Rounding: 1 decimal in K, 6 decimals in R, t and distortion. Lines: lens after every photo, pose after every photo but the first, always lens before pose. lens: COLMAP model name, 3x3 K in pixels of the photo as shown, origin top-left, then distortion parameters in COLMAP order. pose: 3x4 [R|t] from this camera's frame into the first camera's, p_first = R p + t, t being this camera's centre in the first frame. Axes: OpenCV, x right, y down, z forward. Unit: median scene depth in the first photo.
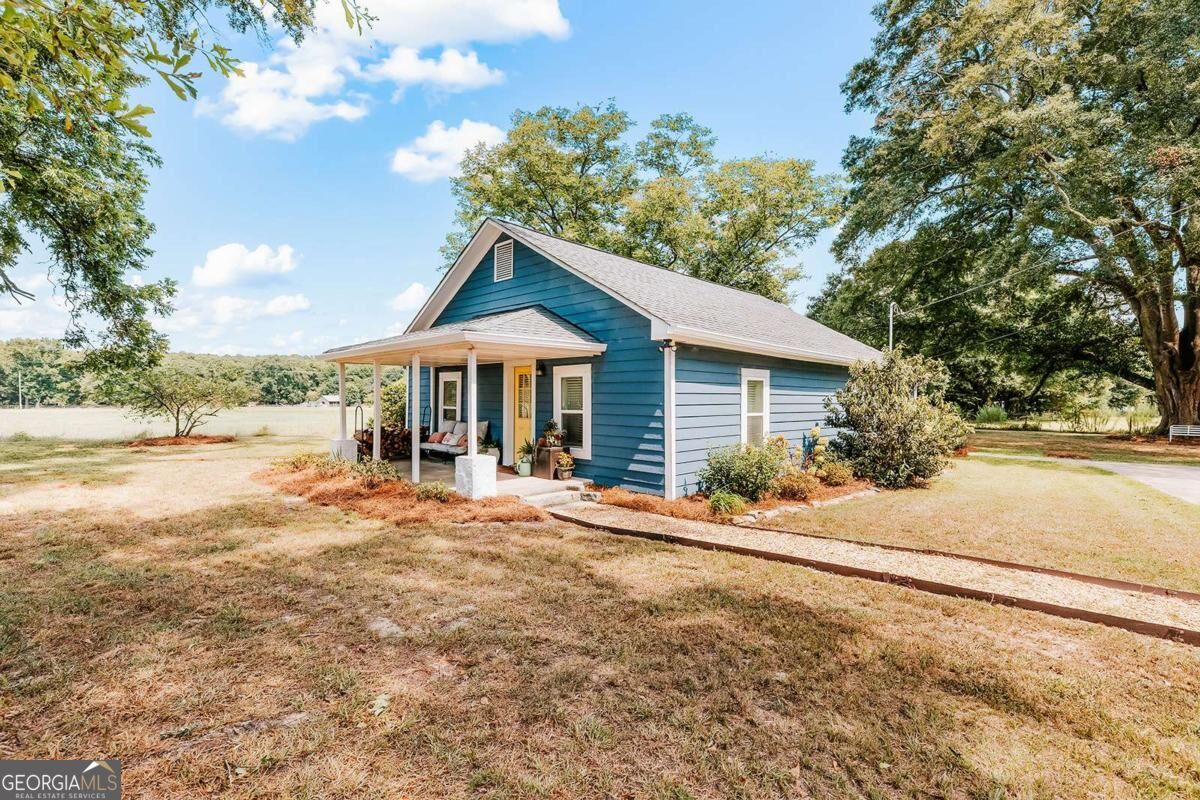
lens RADIAL K [[540.4, 0, 599.8], [0, 540.4, 402.8], [0, 0, 1]] dist [-0.001912, -0.000177]
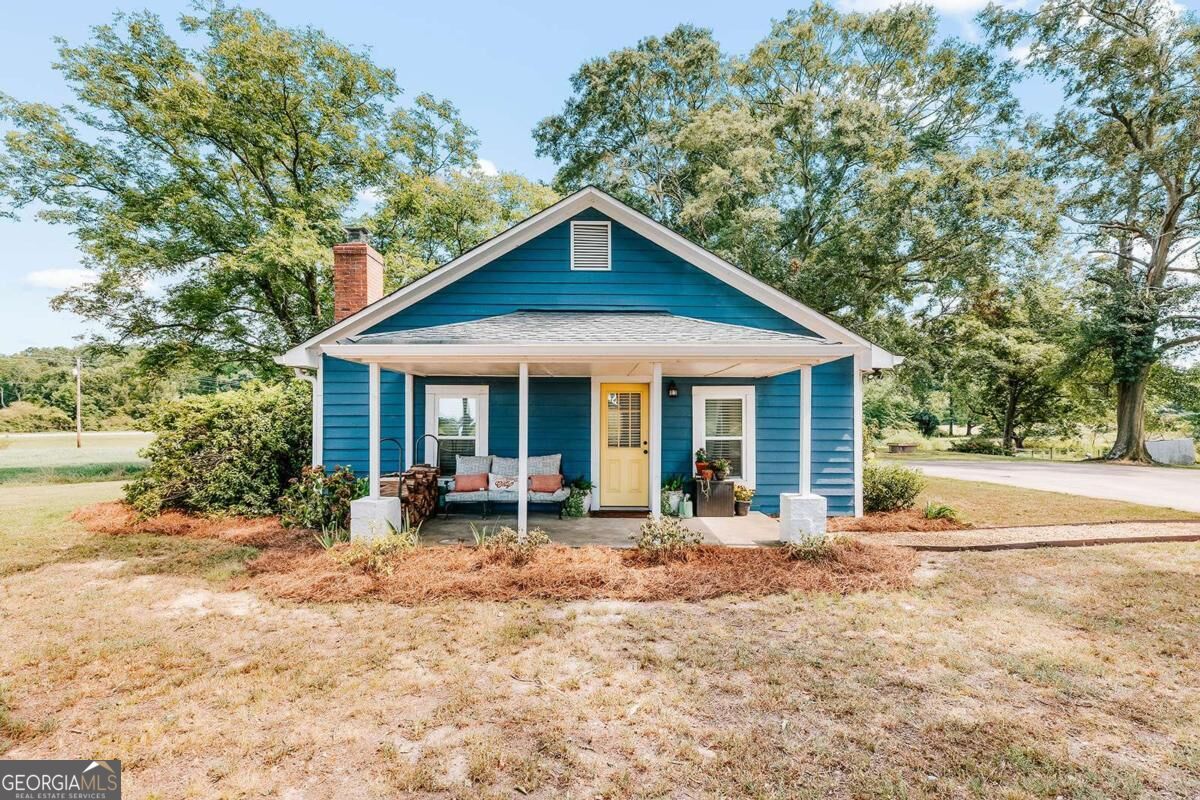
lens RADIAL K [[546.1, 0, 600.2], [0, 546.1, 422.8], [0, 0, 1]] dist [-0.001798, -0.000126]
pose [[0.692207, -0.006033, 0.721673, -0.701652], [0.008861, 0.999961, -0.000140, -0.009001], [-0.721644, 0.006492, 0.692234, 0.434876]]
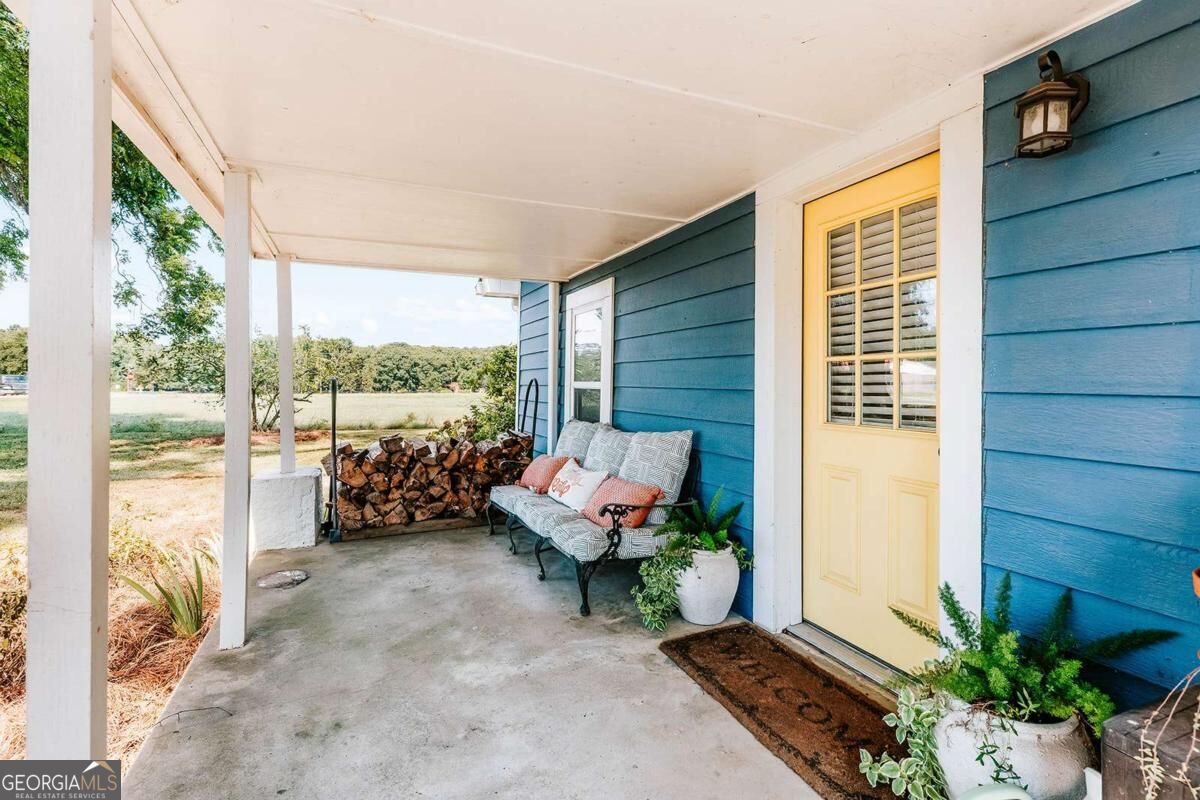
lens RADIAL K [[540.4, 0, 599.8], [0, 540.4, 402.8], [0, 0, 1]] dist [-0.001912, -0.000177]
pose [[0.931367, 0.008803, -0.363974, -0.149862], [0.000251, 0.999692, 0.024820, 0.012854], [0.364081, -0.023208, 0.931078, 0.724678]]
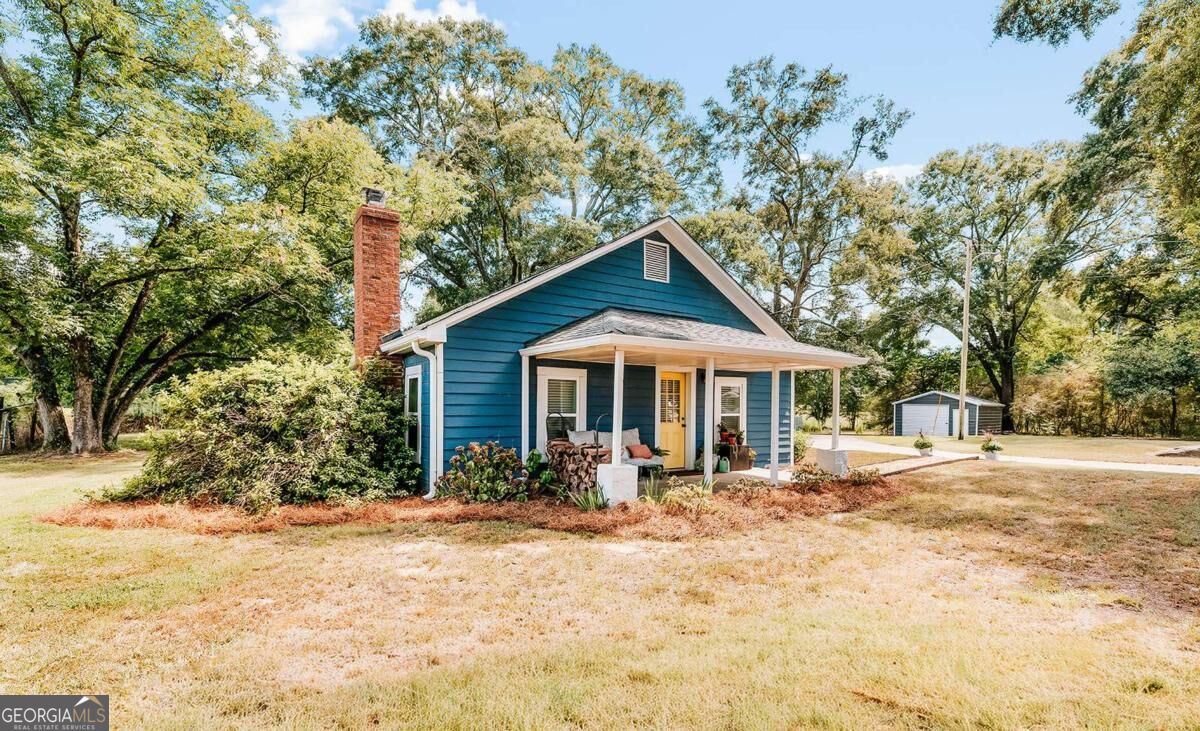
lens RADIAL K [[526.8, 0, 612.5], [0, 526.8, 410.9], [0, 0, 1]] dist [0.000336, 0.000045]
pose [[0.192515, -0.018384, 0.981122, -1.073591], [-0.001839, 0.999816, 0.019095, -0.012791], [-0.981292, -0.005481, 0.192445, 0.857894]]
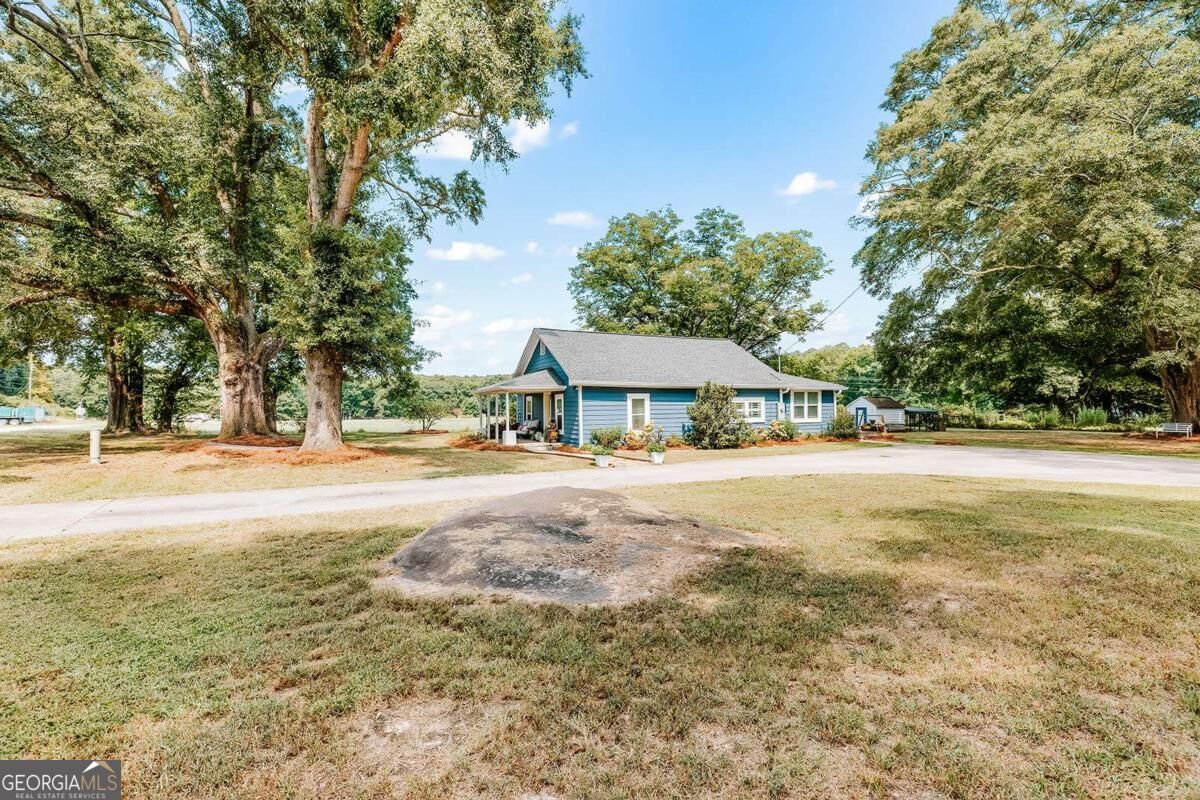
lens RADIAL K [[535.7, 0, 600.9], [0, 535.7, 379.3], [0, 0, 1]] dist [-0.001499, -0.000185]
pose [[0.934536, -0.034577, -0.354185, 0.770049], [0.013278, 0.997964, -0.062389, 0.010383], [0.355621, 0.053602, 0.933092, -0.893795]]
